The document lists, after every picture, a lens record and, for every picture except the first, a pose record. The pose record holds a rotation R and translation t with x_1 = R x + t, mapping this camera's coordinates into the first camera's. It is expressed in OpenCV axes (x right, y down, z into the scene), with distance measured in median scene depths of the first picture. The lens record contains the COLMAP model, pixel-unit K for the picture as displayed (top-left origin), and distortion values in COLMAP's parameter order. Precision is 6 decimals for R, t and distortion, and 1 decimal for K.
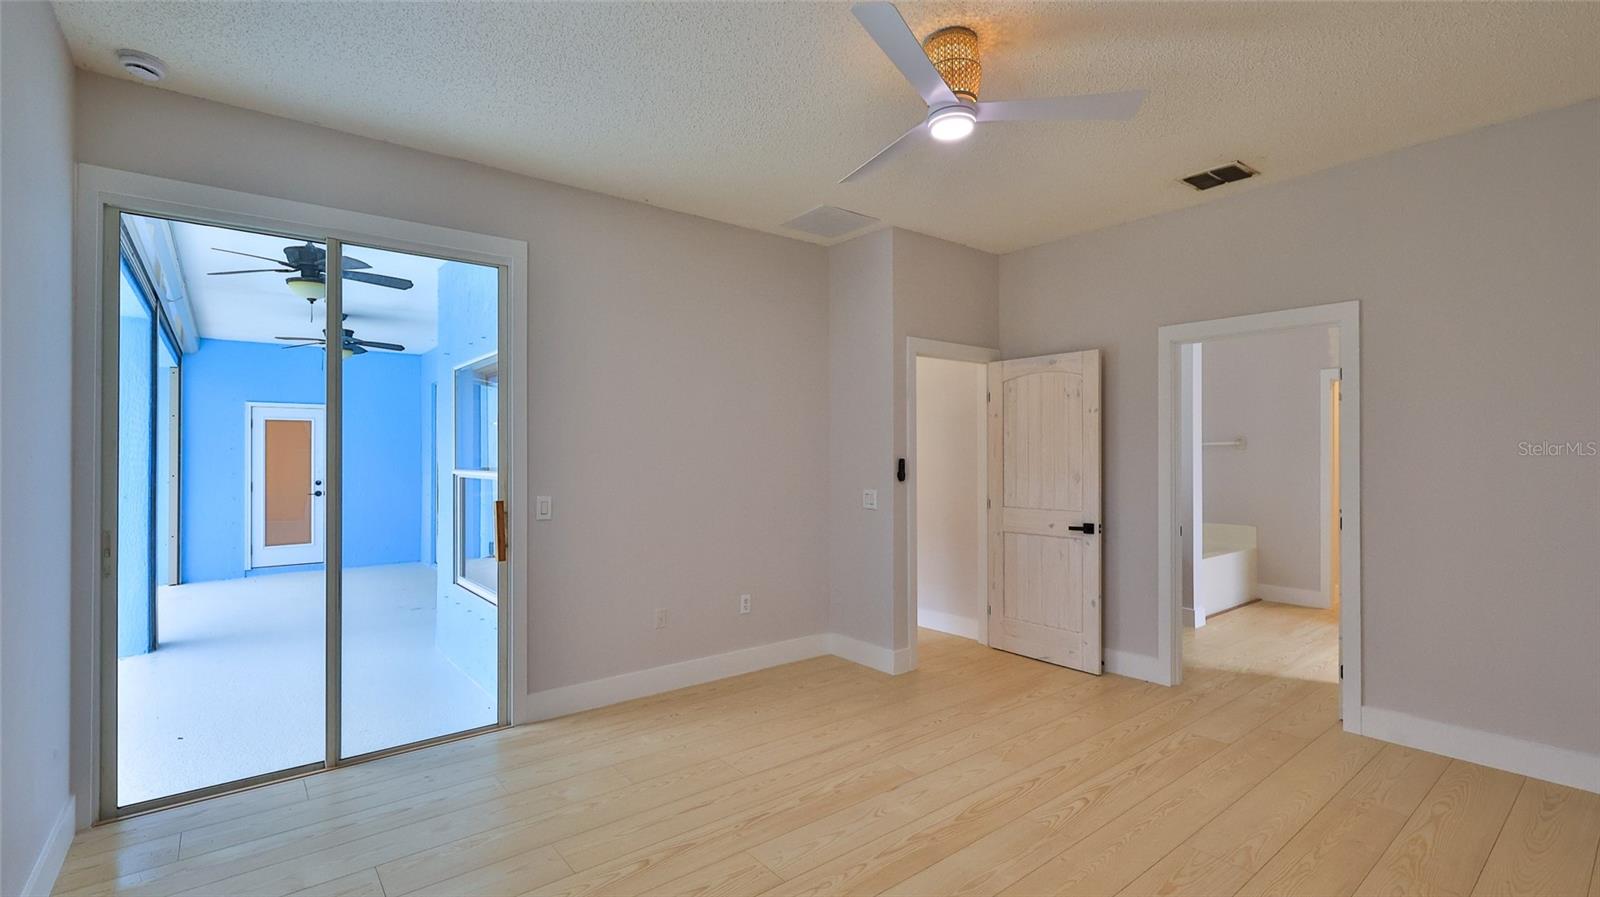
lens RADIAL K [[707.7, 0, 797.3], [0, 707.7, 442.5], [0, 0, 1]] dist [-0.000905, 0.000033]
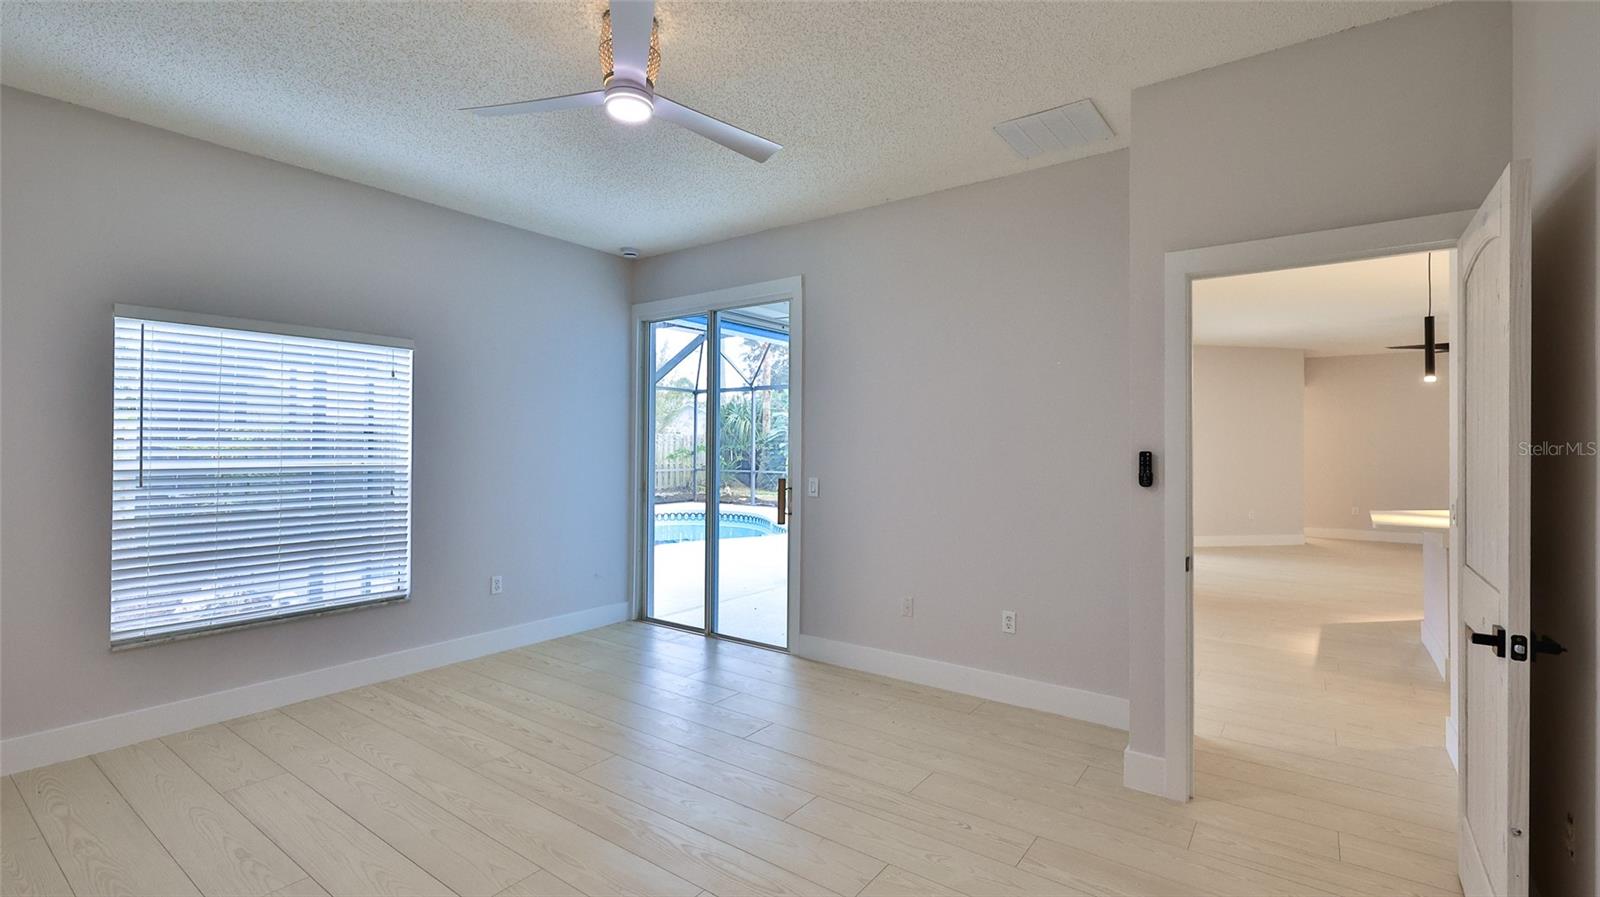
lens RADIAL K [[707.7, 0, 797.3], [0, 707.7, 442.5], [0, 0, 1]] dist [-0.000905, 0.000033]
pose [[0.259201, -0.001676, -0.965822, 0.816222], [0.011992, 0.999927, 0.001483, 0.012209], [0.965749, -0.011966, 0.259202, 0.653355]]
